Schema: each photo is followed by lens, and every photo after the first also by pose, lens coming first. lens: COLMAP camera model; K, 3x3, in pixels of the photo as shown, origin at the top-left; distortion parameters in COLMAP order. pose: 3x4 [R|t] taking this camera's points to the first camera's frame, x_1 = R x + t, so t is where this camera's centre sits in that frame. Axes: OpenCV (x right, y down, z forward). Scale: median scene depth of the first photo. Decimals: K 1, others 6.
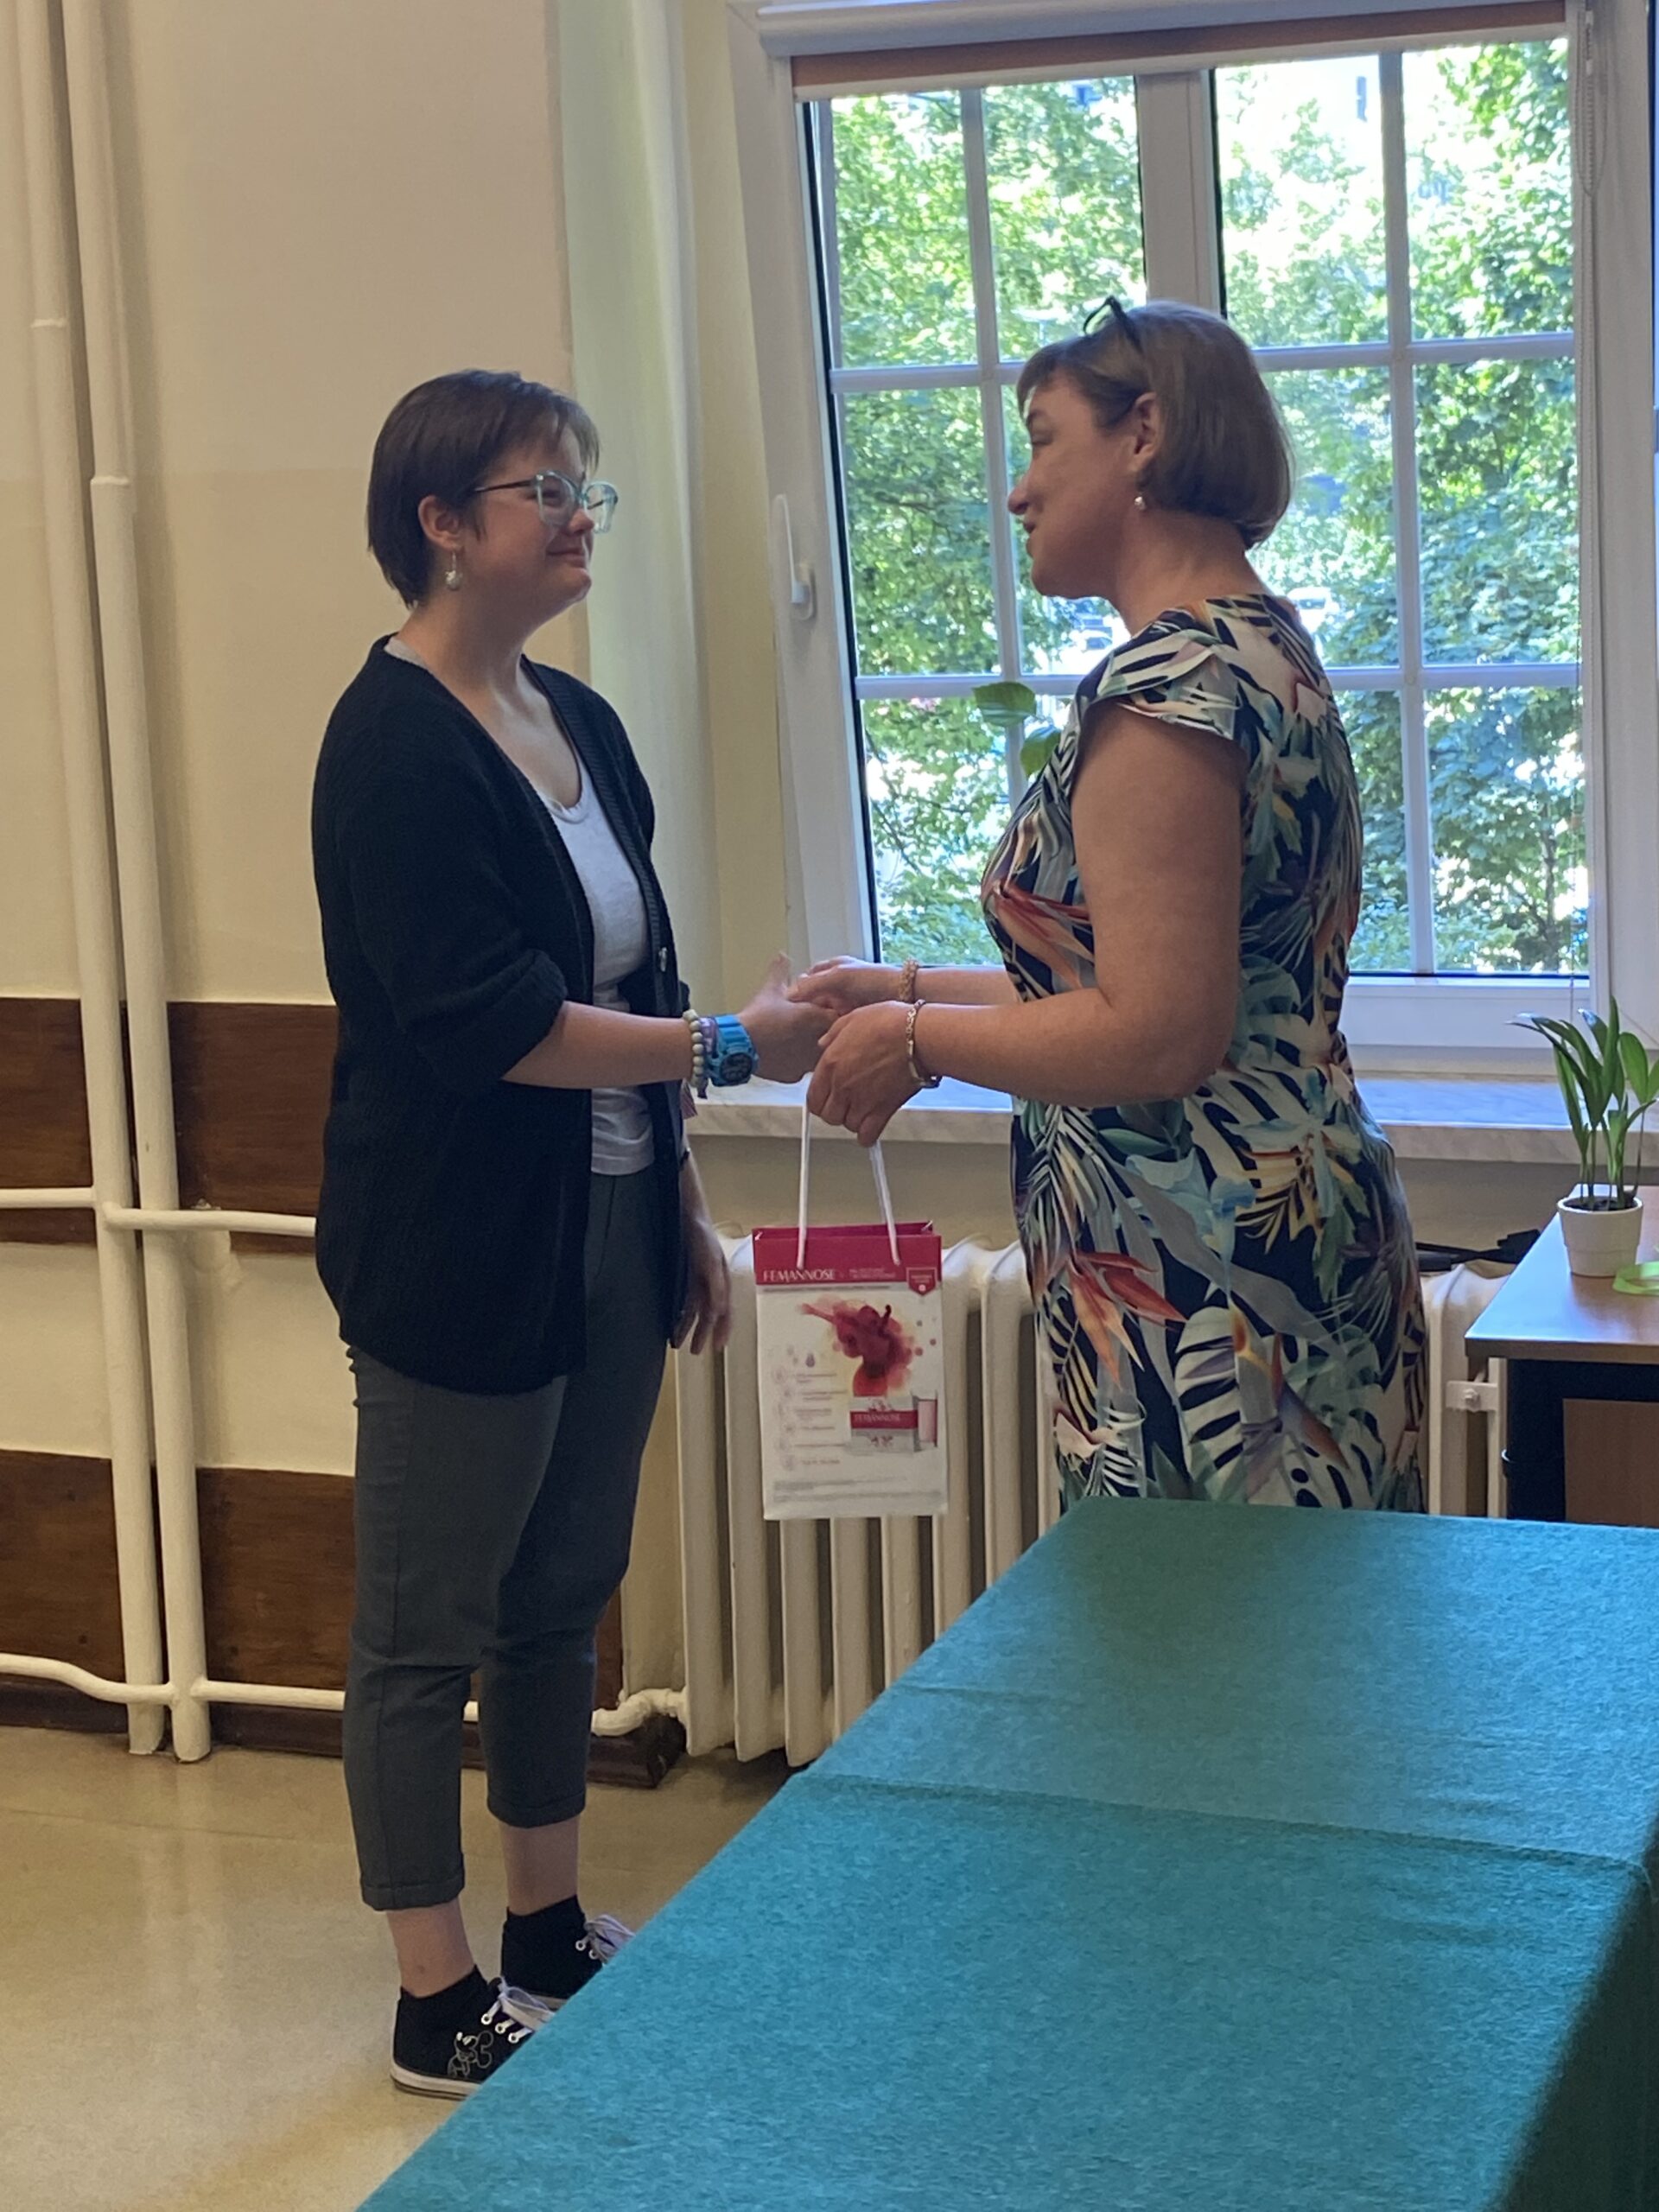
lens RADIAL K [[3754.4, 0, 829.5], [0, 3754.4, 1106.0], [0, 0, 1]] dist [0.297691, -1.506690]
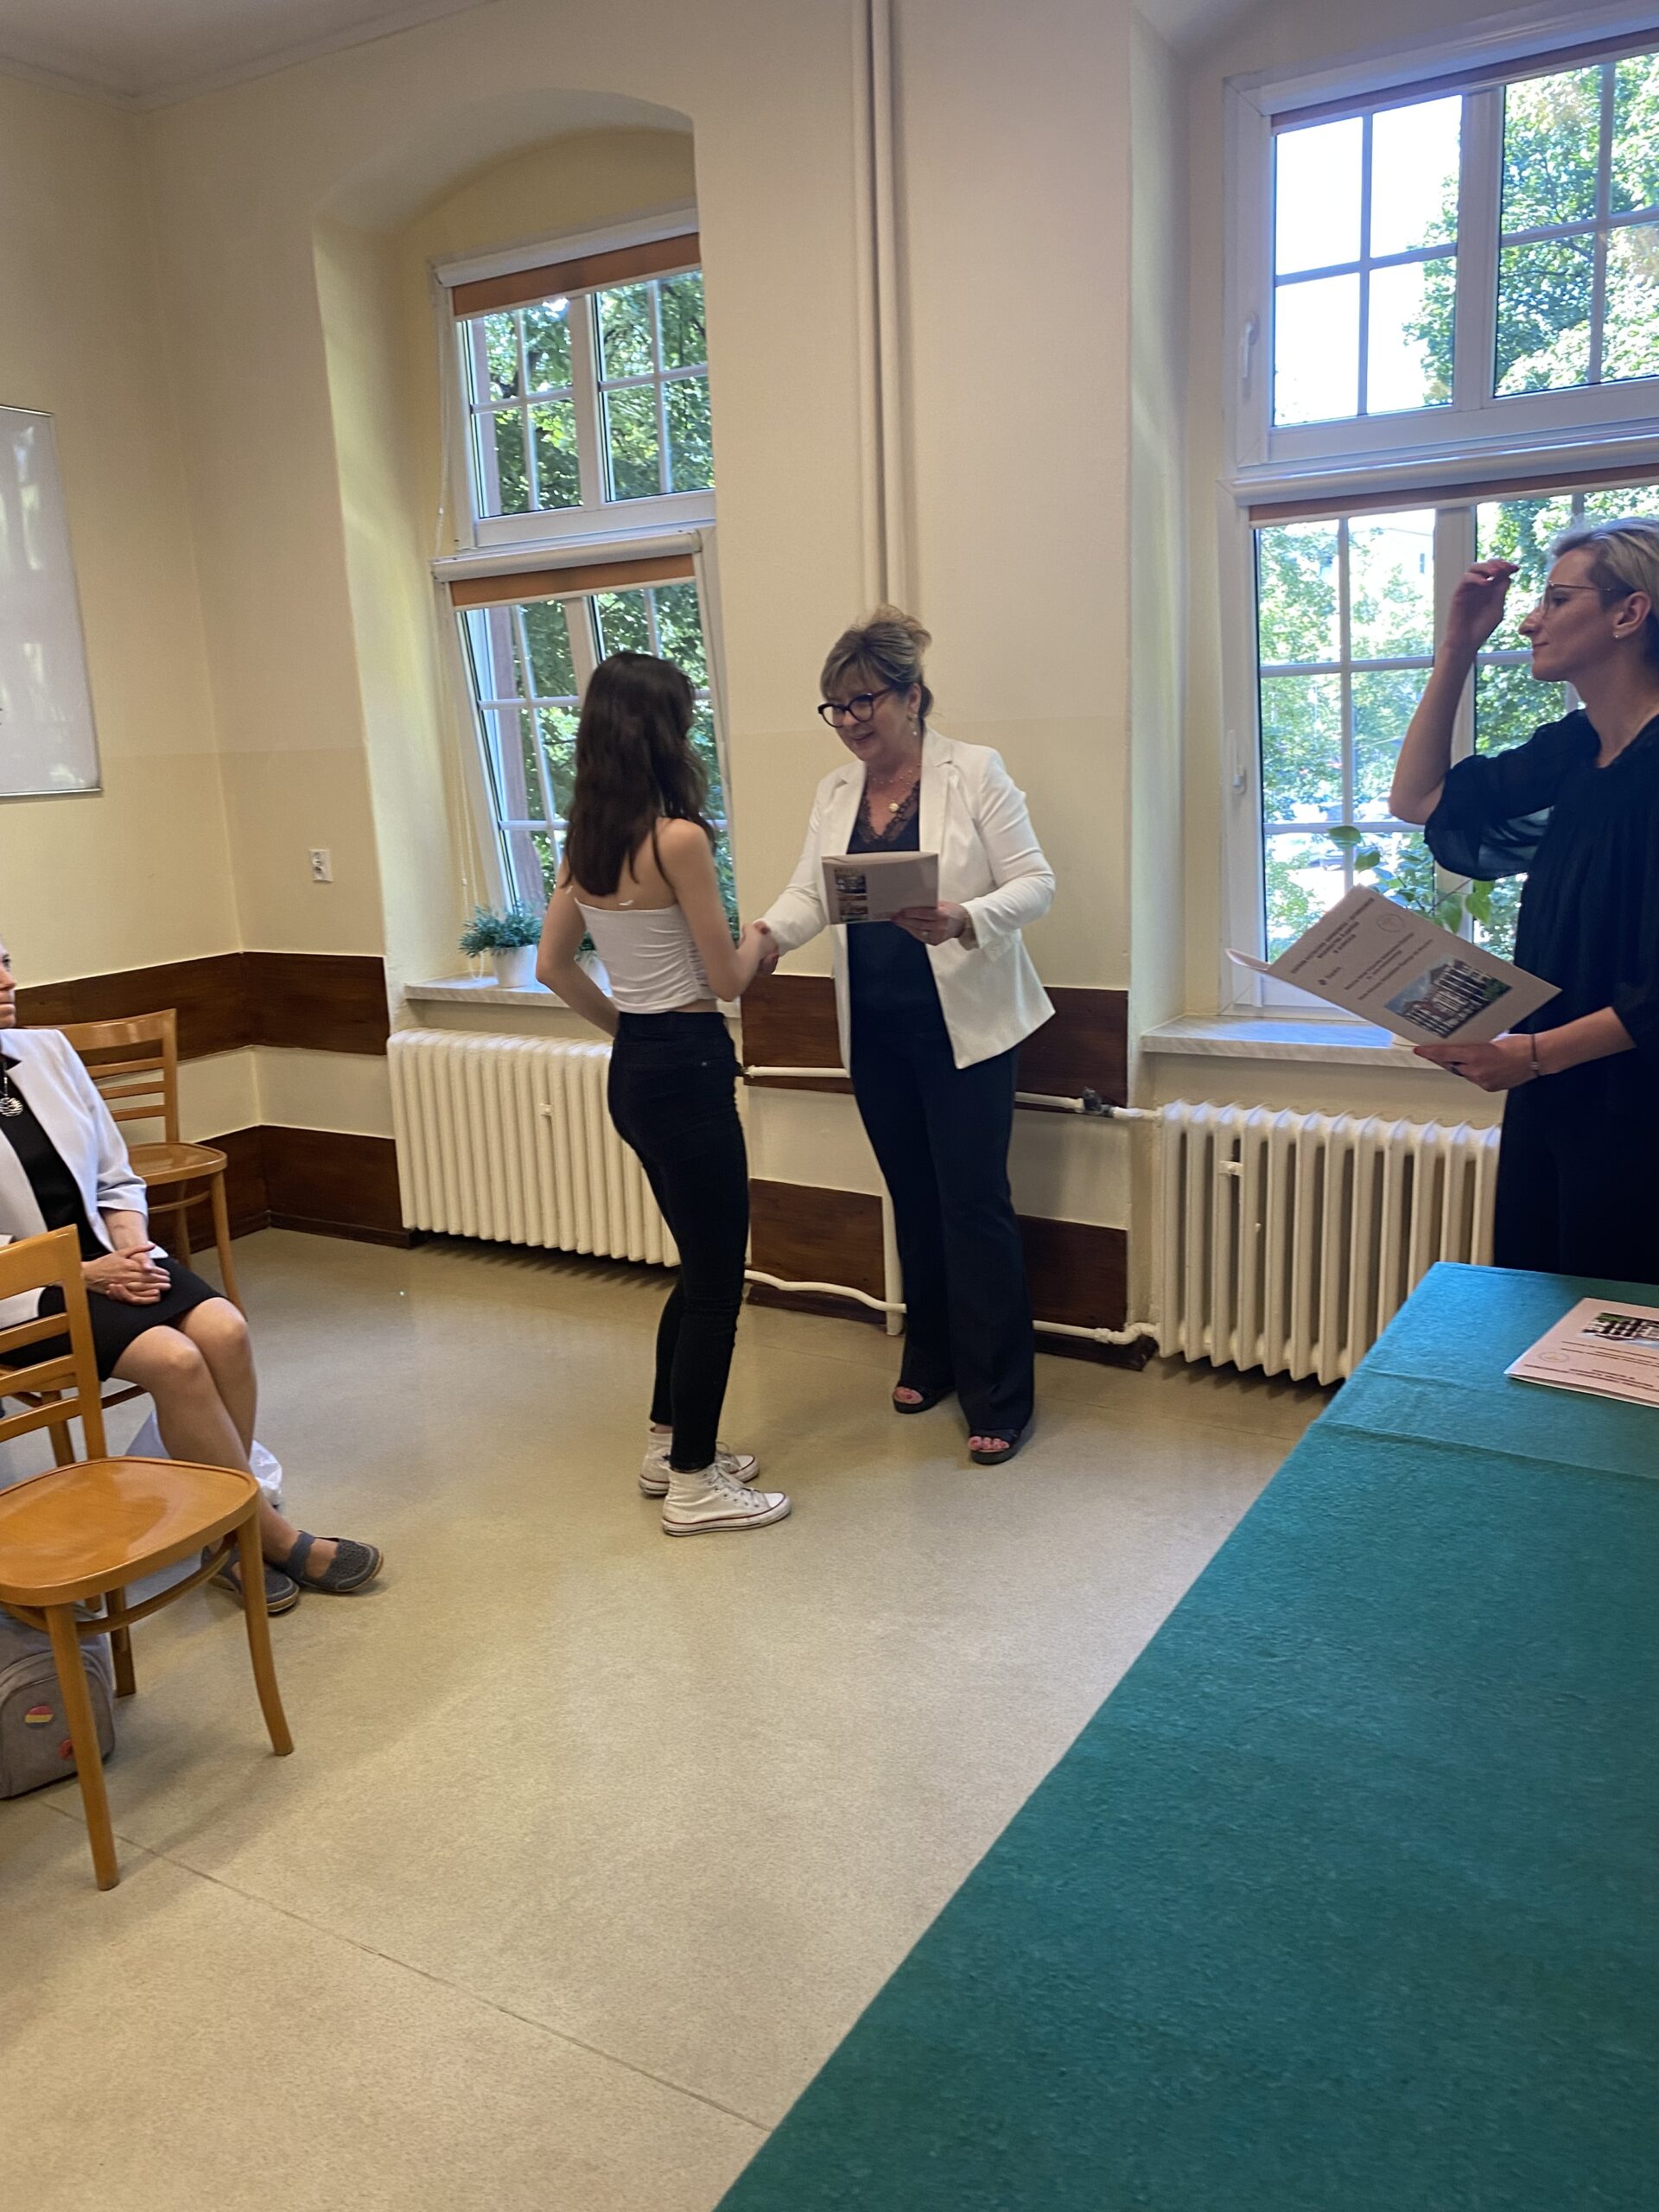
lens RADIAL K [[1648.6, 0, 843.8], [0, 1648.6, 1110.6], [0, 0, 1]] dist [0.135854, -0.344273]
pose [[0.983365, 0.036126, -0.178011, -0.054512], [-0.026756, 0.998141, 0.054762, -0.005671], [0.179658, -0.049089, 0.982504, 0.105290]]
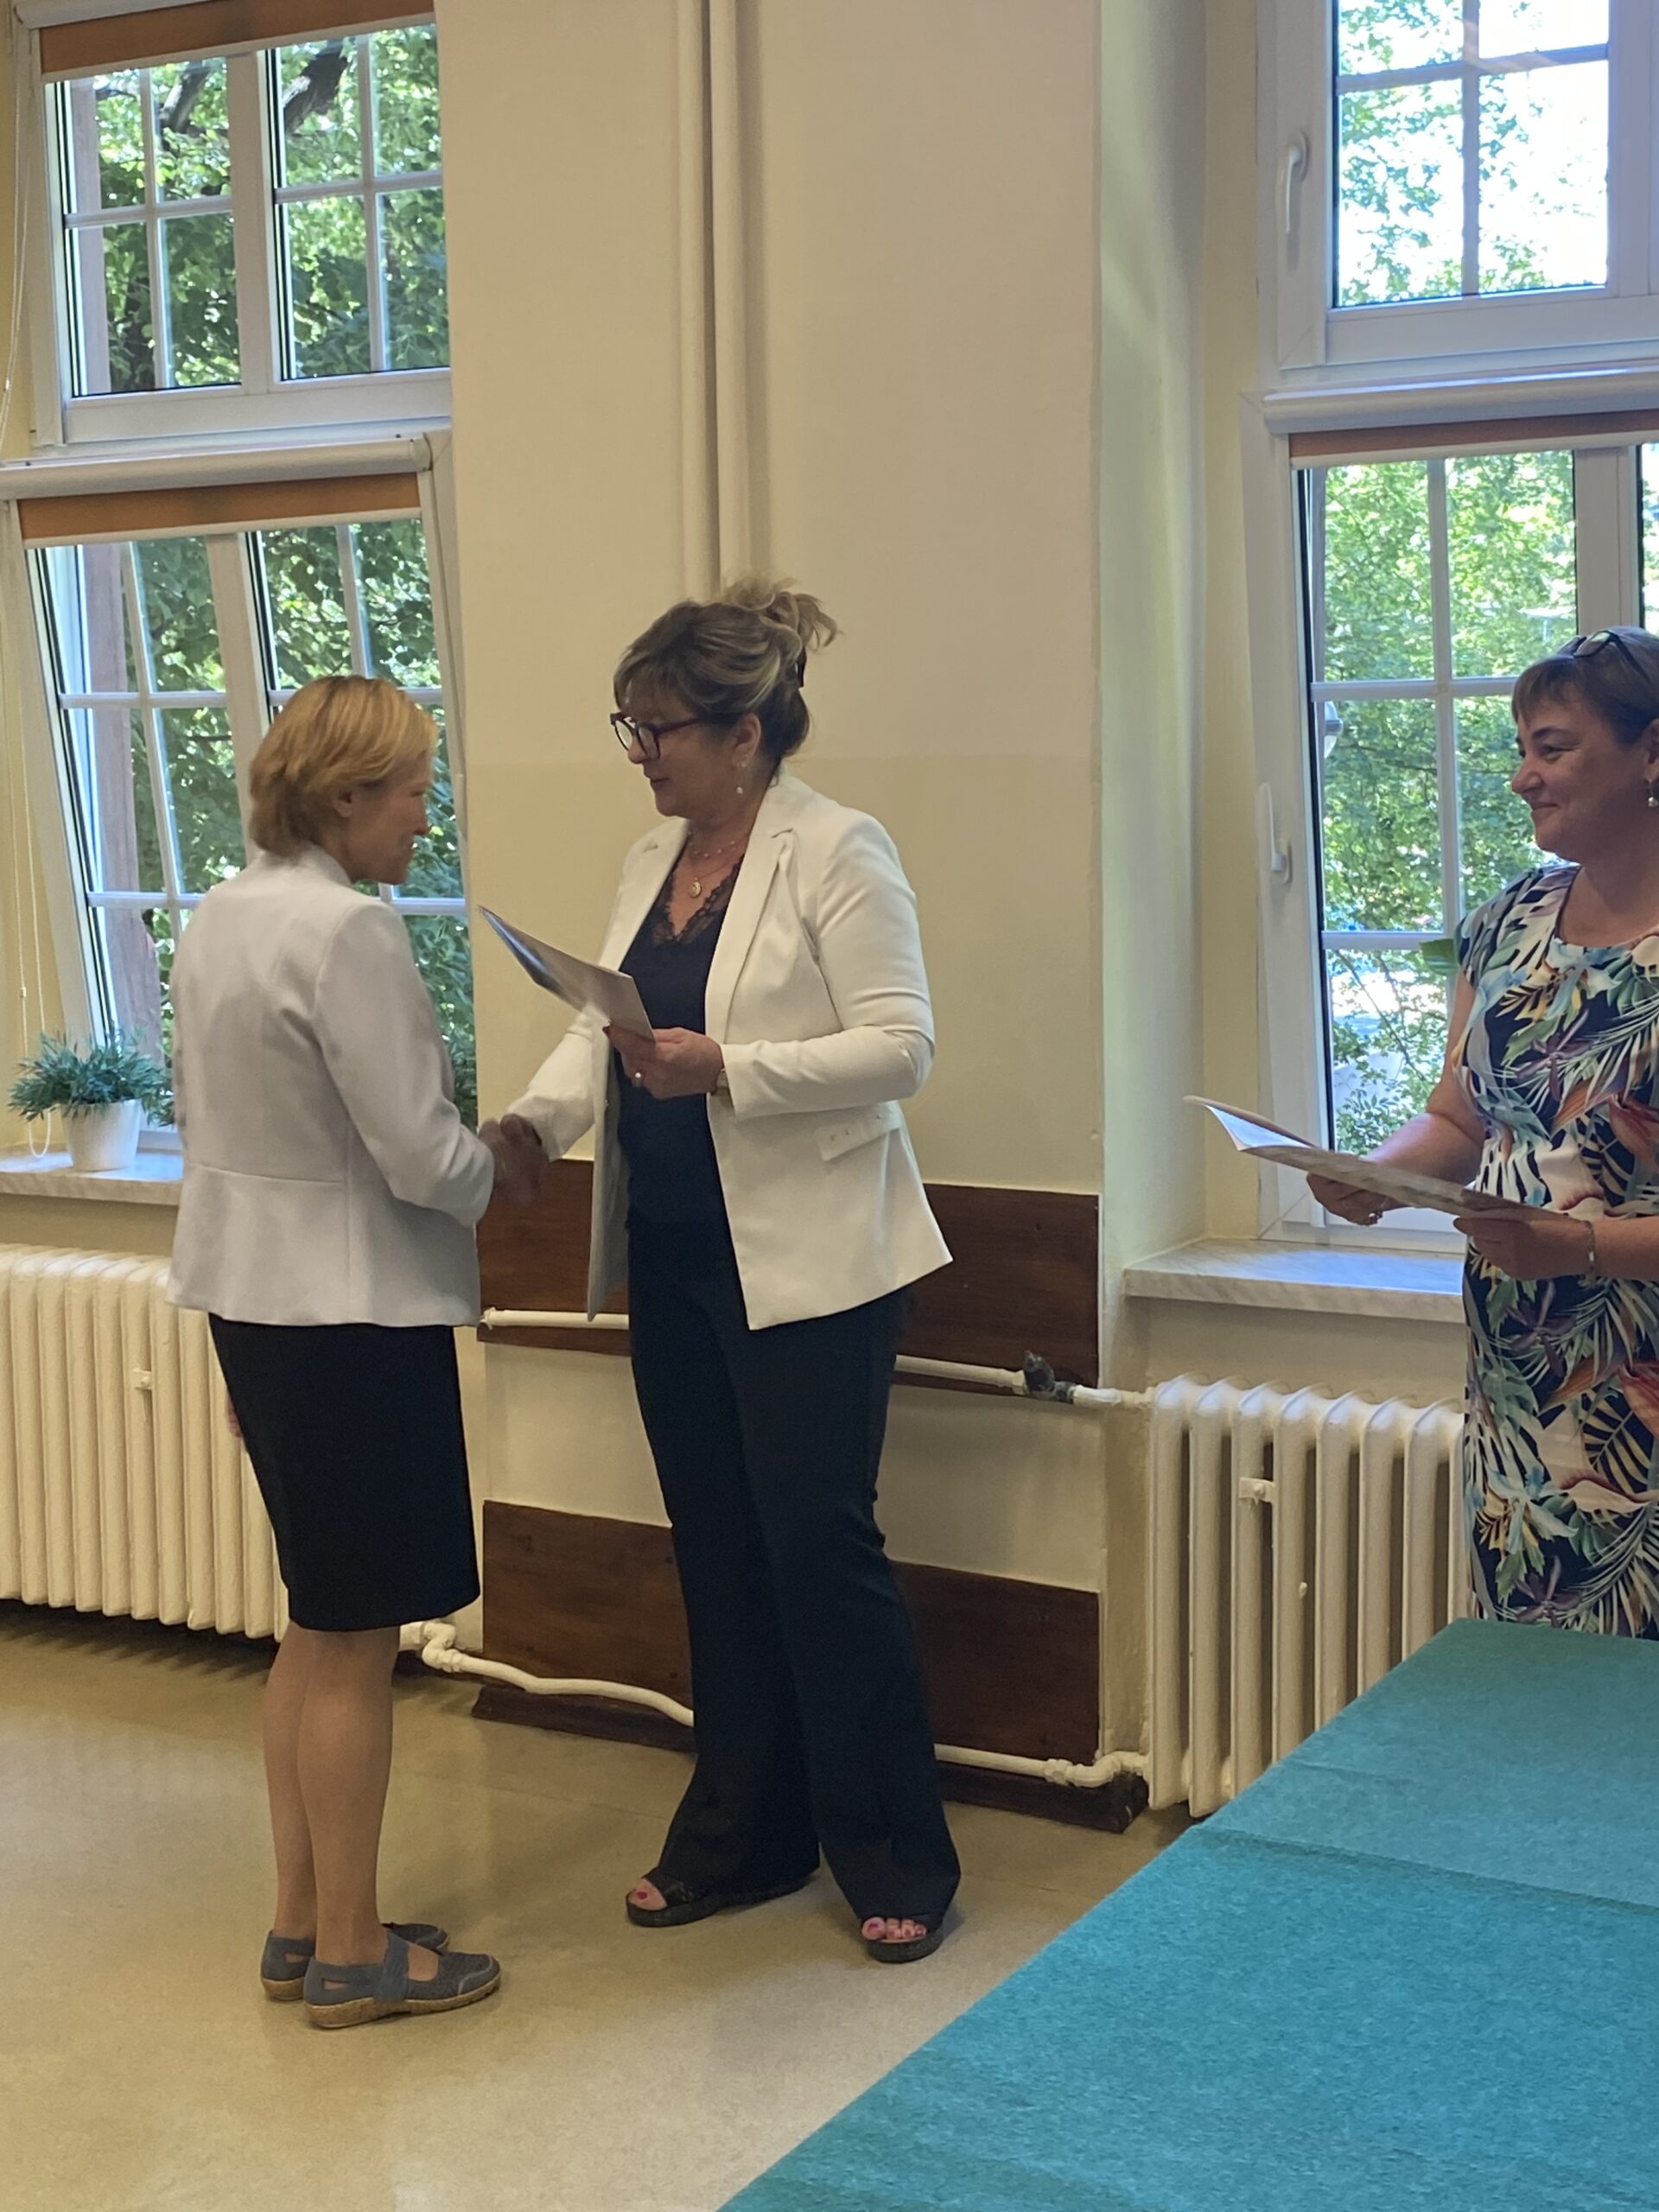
lens RADIAL K [[3124.6, 0, 821.3], [0, 3124.6, 1133.8], [0, 0, 1]] dist [0.195631, -0.708838]
pose [[0.985469, 0.039454, -0.165210, 0.019322], [-0.045943, 0.998308, -0.035637, -0.004696], [0.163524, 0.042710, 0.985614, -0.030245]]
